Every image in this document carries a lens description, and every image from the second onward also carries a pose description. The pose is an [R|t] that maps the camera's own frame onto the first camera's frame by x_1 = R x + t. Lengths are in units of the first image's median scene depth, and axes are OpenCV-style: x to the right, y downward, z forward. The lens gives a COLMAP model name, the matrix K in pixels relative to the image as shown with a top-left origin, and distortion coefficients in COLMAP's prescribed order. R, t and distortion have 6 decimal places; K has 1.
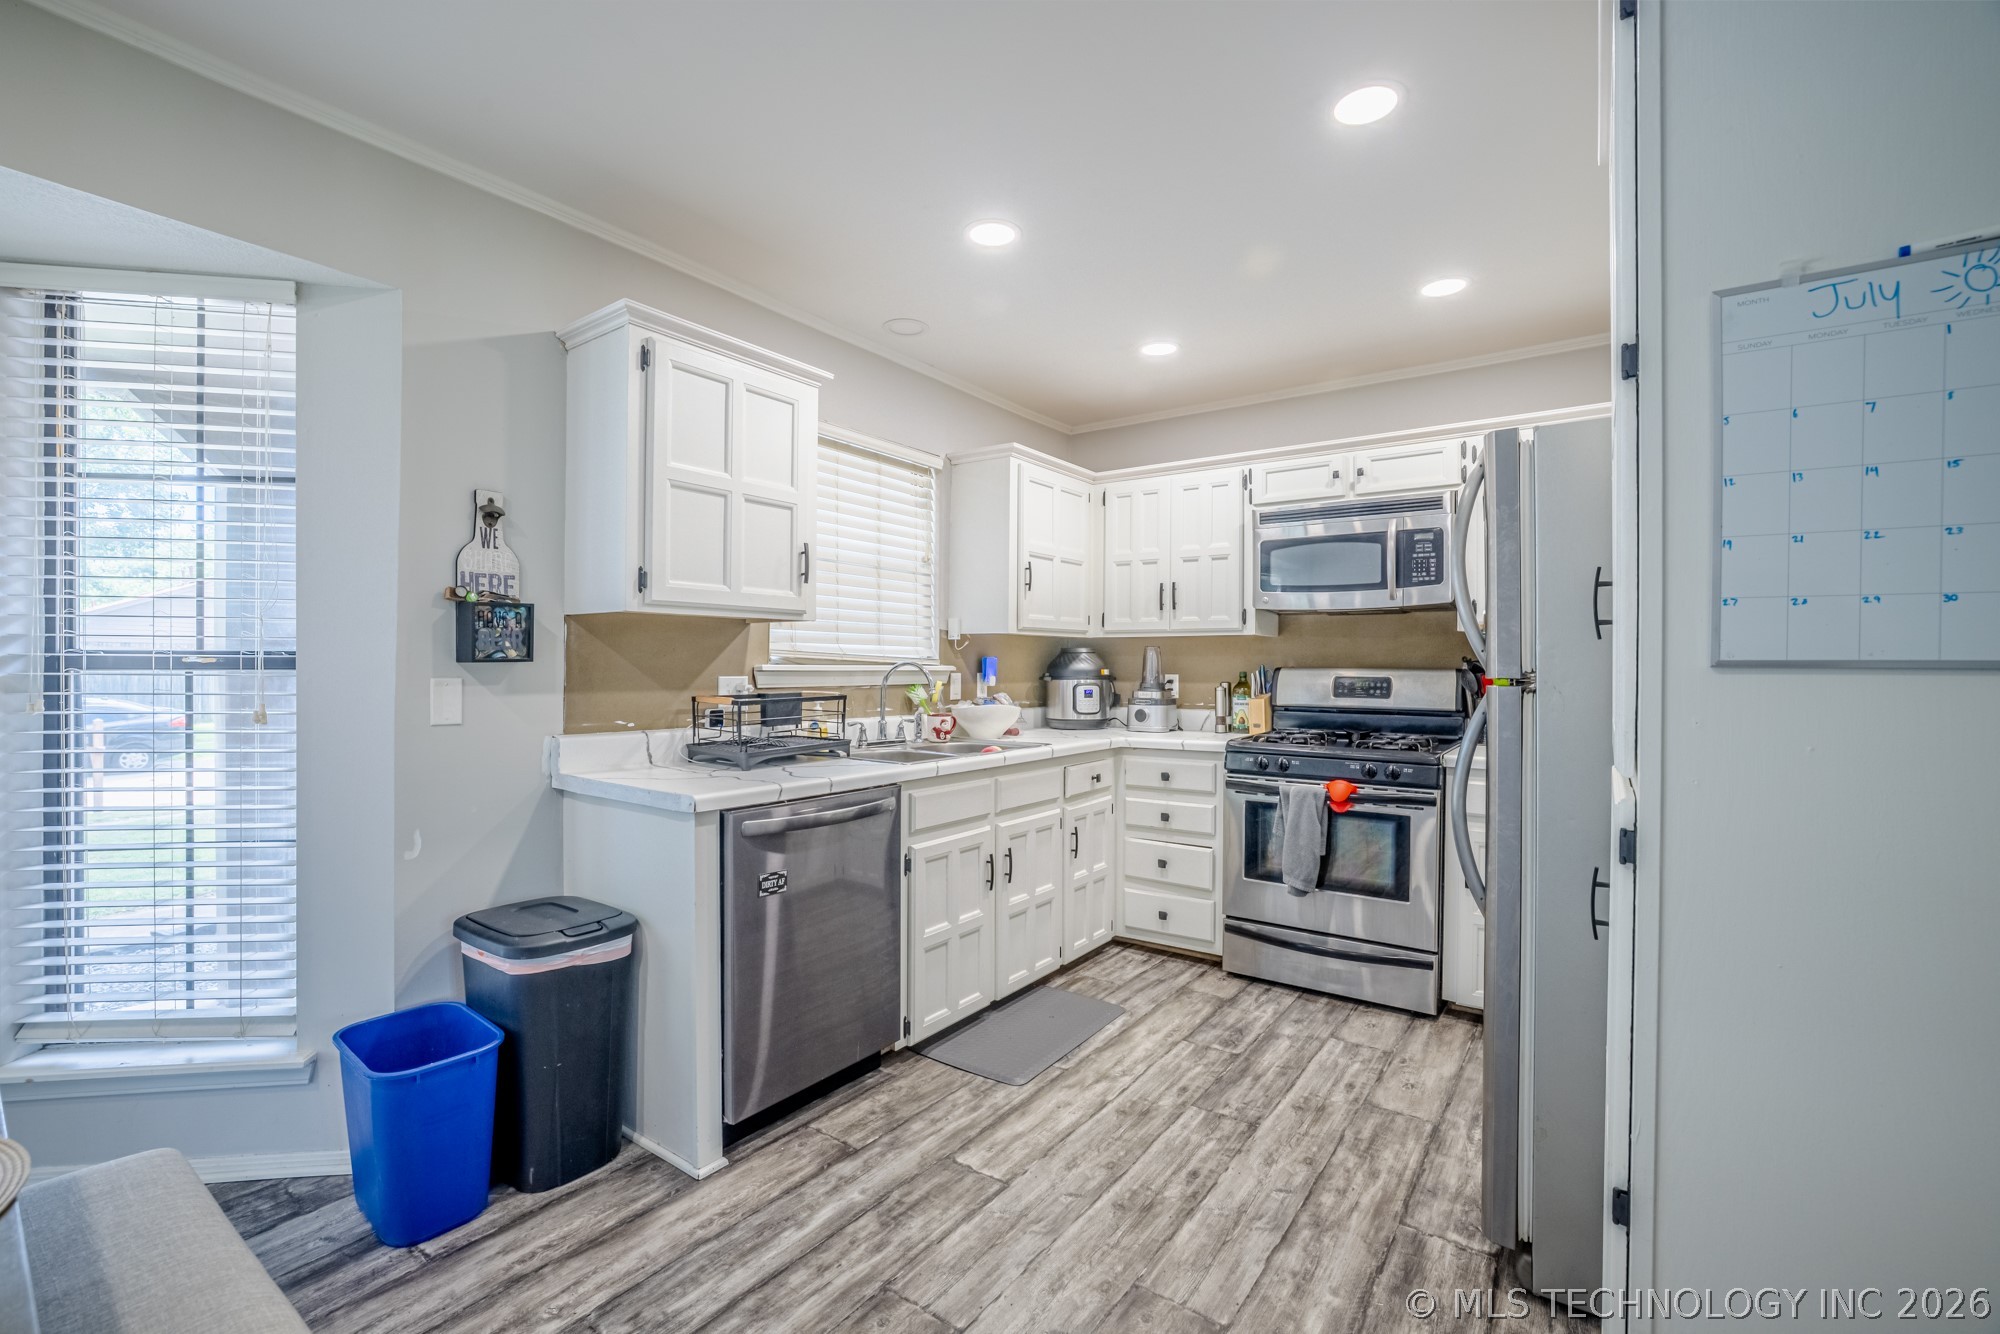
lens RADIAL K [[864.3, 0, 991.7], [0, 864.3, 668.0], [0, 0, 1]] dist [-0.037580, 0.008205]
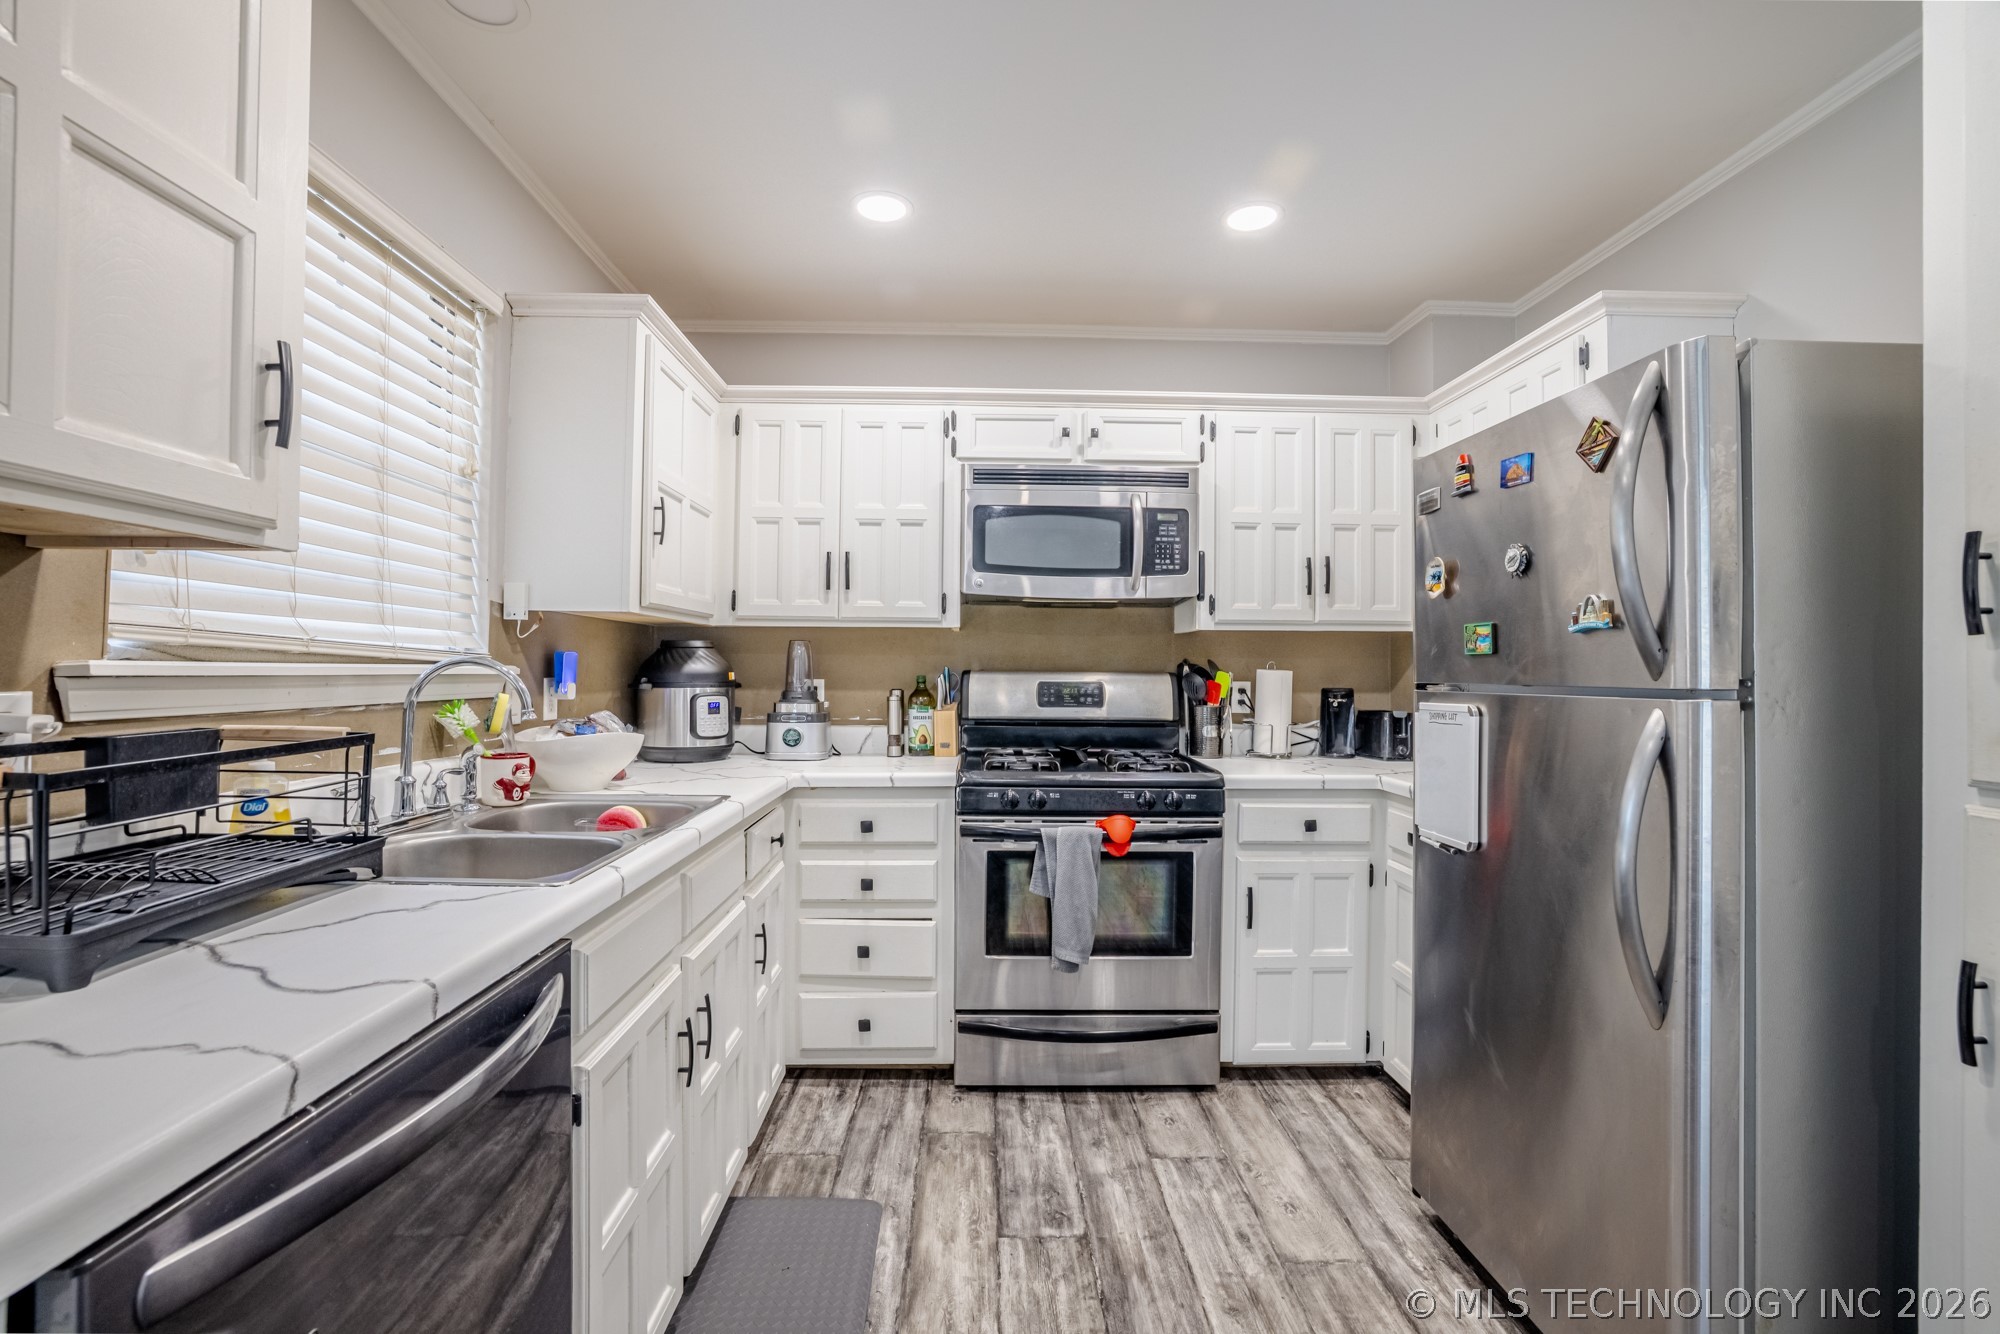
lens RADIAL K [[864.3, 0, 988.9], [0, 864.3, 669.4], [0, 0, 1]] dist [-0.037580, 0.008205]
pose [[0.797947, 0.003262, 0.602718, -0.168429], [-0.003280, 0.999994, -0.001069, -0.000906], [-0.602718, -0.001123, 0.797953, 0.457101]]
